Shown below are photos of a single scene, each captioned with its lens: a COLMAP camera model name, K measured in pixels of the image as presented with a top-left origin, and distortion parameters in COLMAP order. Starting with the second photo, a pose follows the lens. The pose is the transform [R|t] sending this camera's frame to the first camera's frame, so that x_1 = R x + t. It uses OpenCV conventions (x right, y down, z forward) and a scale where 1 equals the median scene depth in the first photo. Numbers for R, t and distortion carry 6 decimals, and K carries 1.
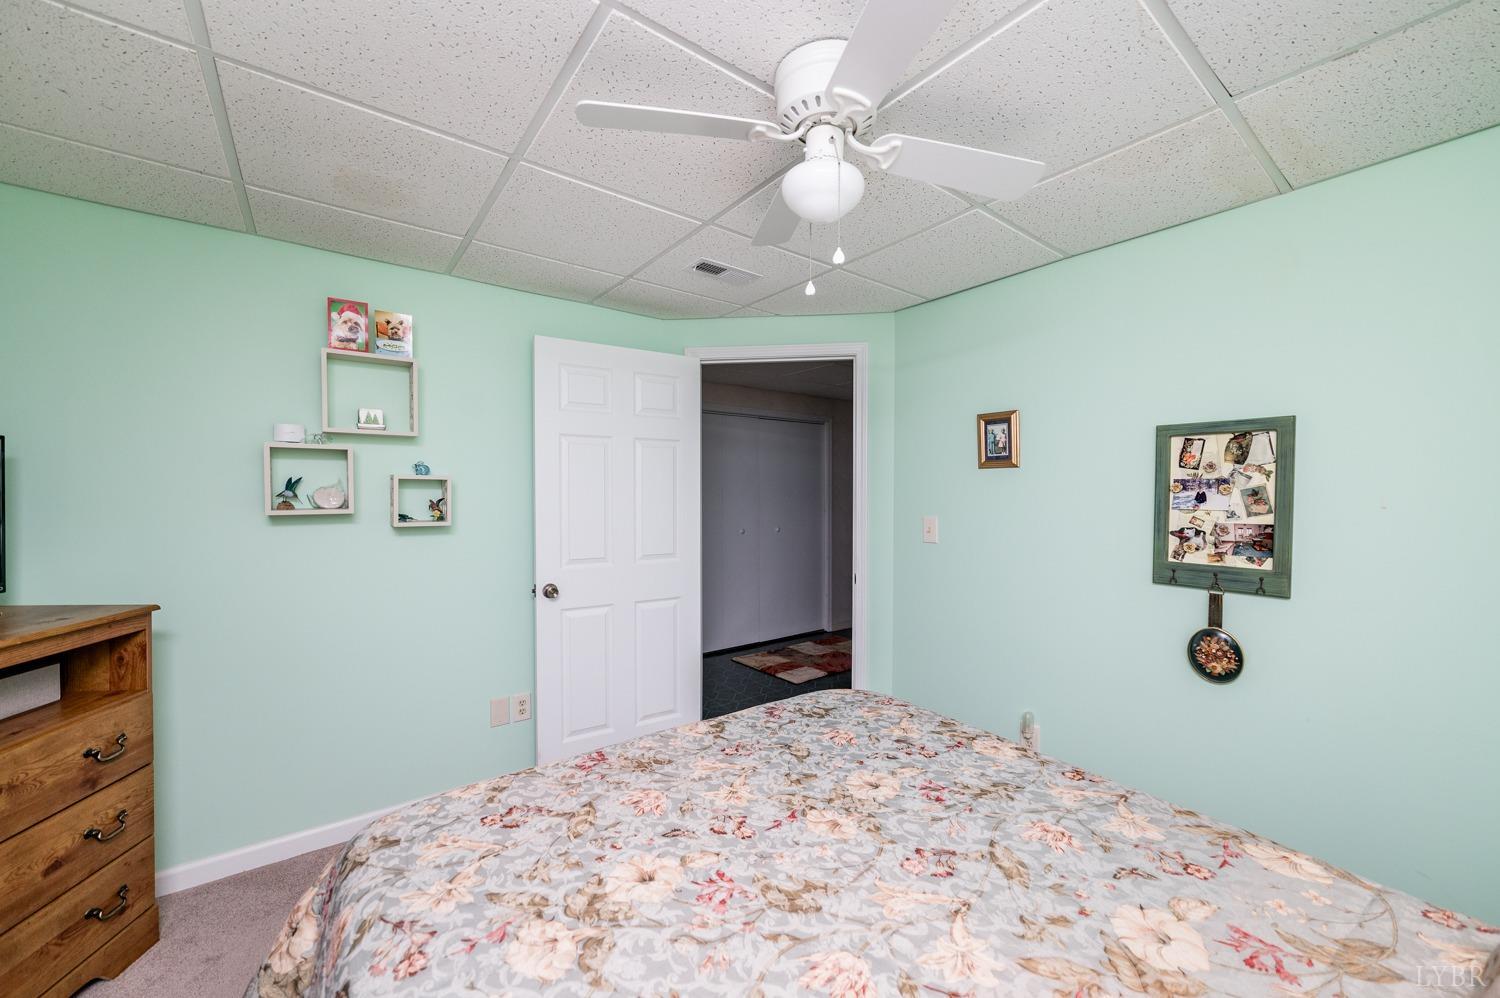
lens RADIAL K [[565.5, 0, 750.5], [0, 565.5, 498.8], [0, 0, 1]] dist [-0.004626, 0.000306]
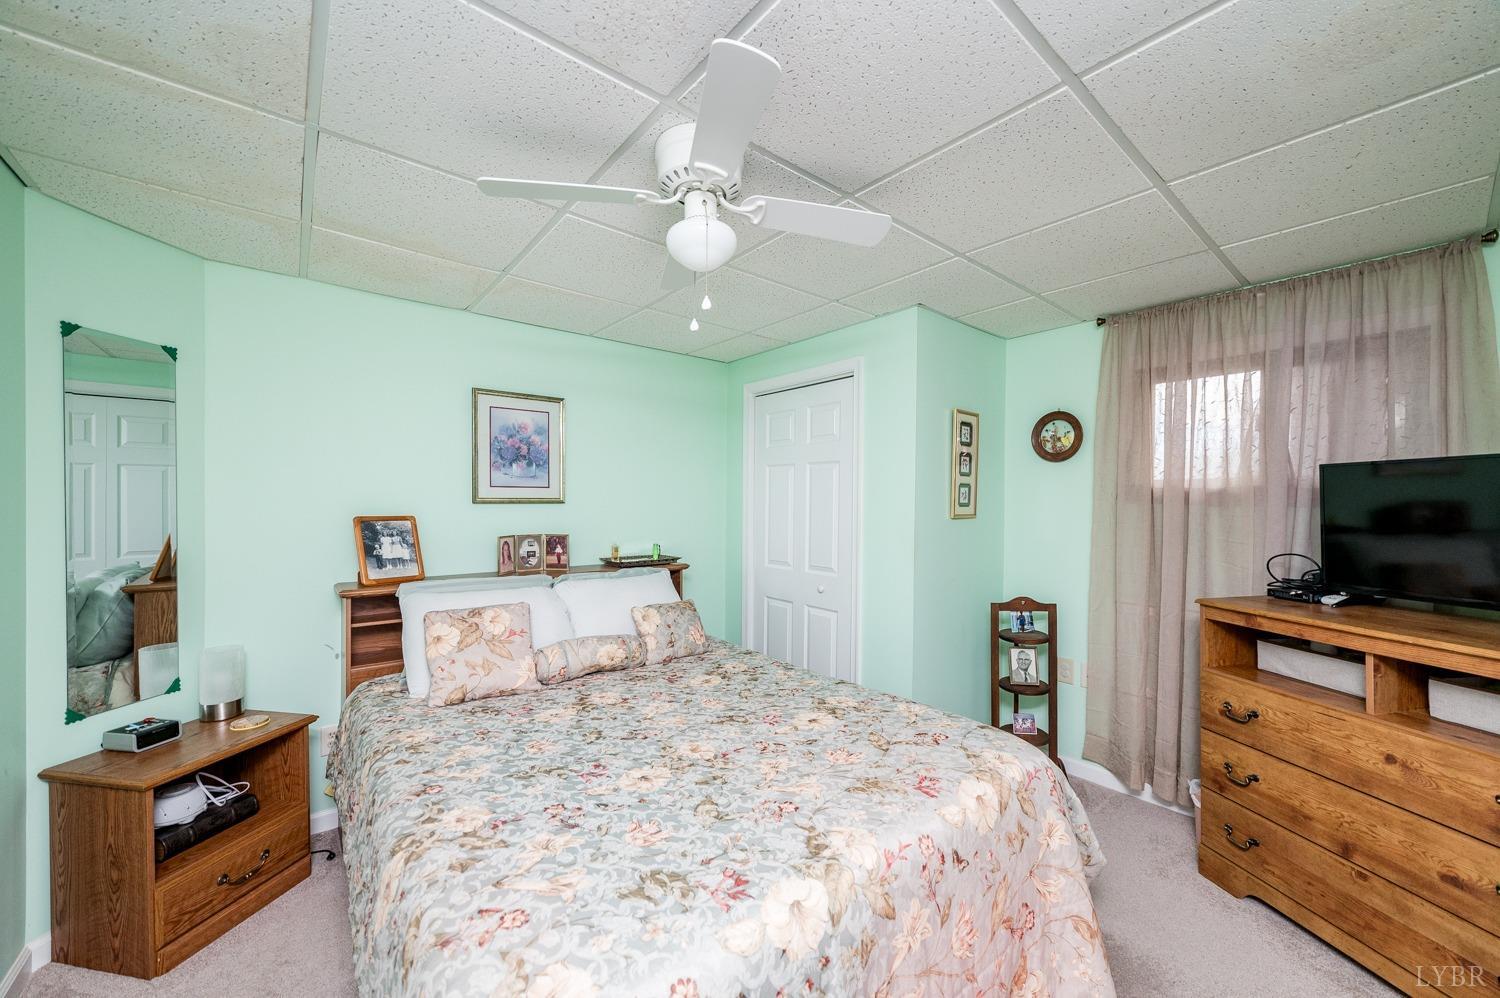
lens RADIAL K [[565.5, 0, 751.4], [0, 565.5, 503.4], [0, 0, 1]] dist [-0.004626, 0.000306]
pose [[-0.999092, -0.007602, -0.041924, 0.063775], [-0.008274, 0.999840, 0.015885, -0.027330], [0.041796, 0.016218, -0.998995, 2.002993]]
